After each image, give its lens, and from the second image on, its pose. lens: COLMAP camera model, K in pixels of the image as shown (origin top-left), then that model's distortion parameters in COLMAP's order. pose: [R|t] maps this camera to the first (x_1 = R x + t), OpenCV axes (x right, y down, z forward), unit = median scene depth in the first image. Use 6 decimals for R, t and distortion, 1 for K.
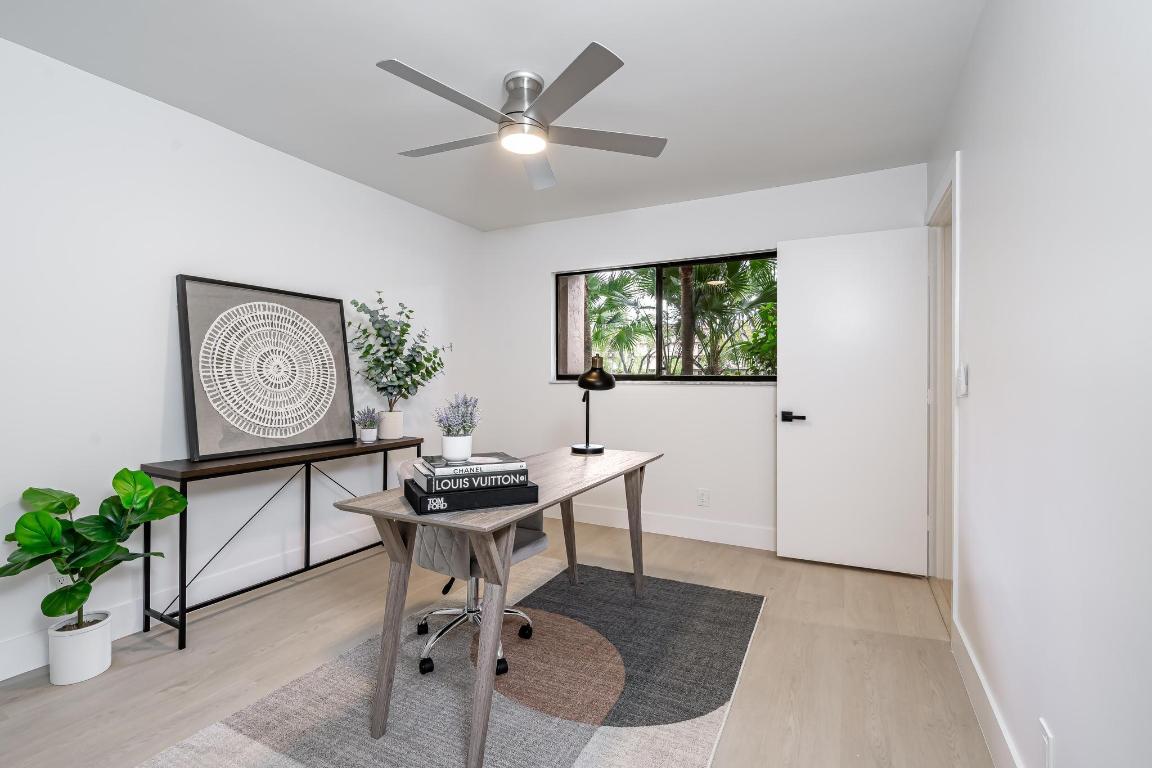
lens RADIAL K [[516.8, 0, 580.7], [0, 516.8, 378.6], [0, 0, 1]] dist [0.000184, -0.000240]
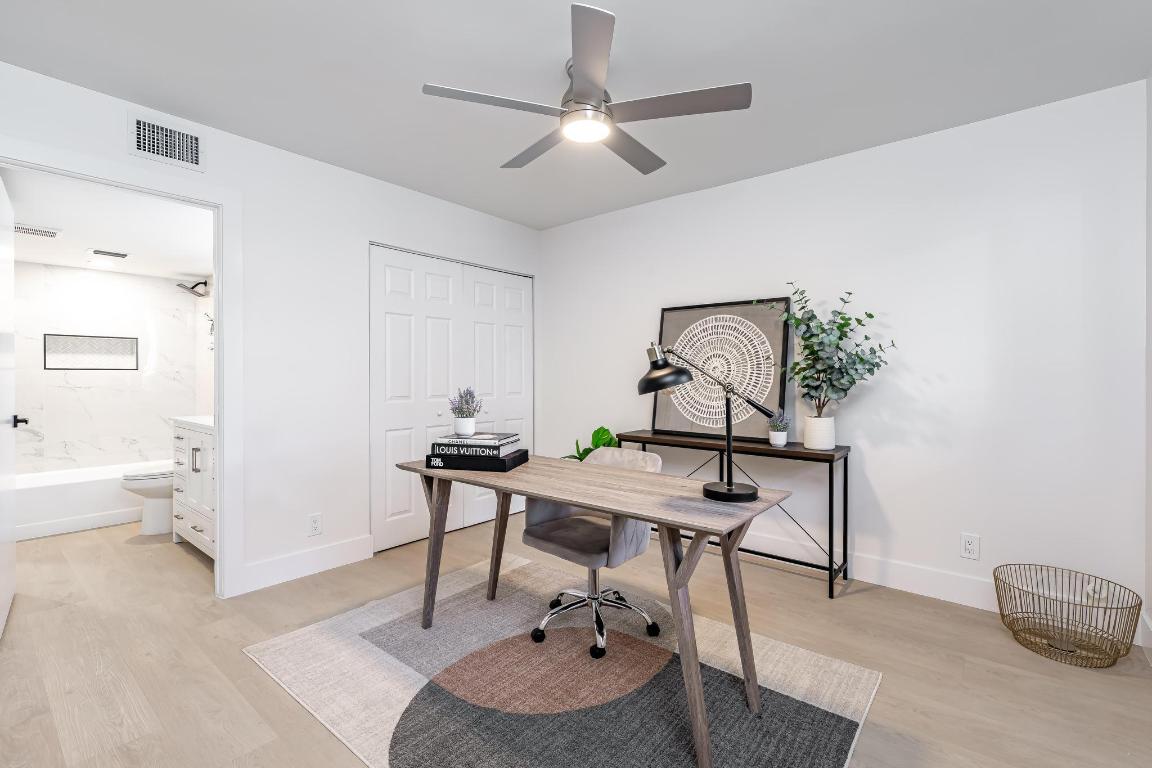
lens RADIAL K [[516.8, 0, 579.2], [0, 516.8, 380.4], [0, 0, 1]] dist [0.000184, -0.000240]
pose [[-0.215608, 0.008518, -0.976443, 0.665791], [-0.000298, 0.999961, 0.008789, -0.004469], [0.976480, 0.002186, -0.215597, 0.962910]]
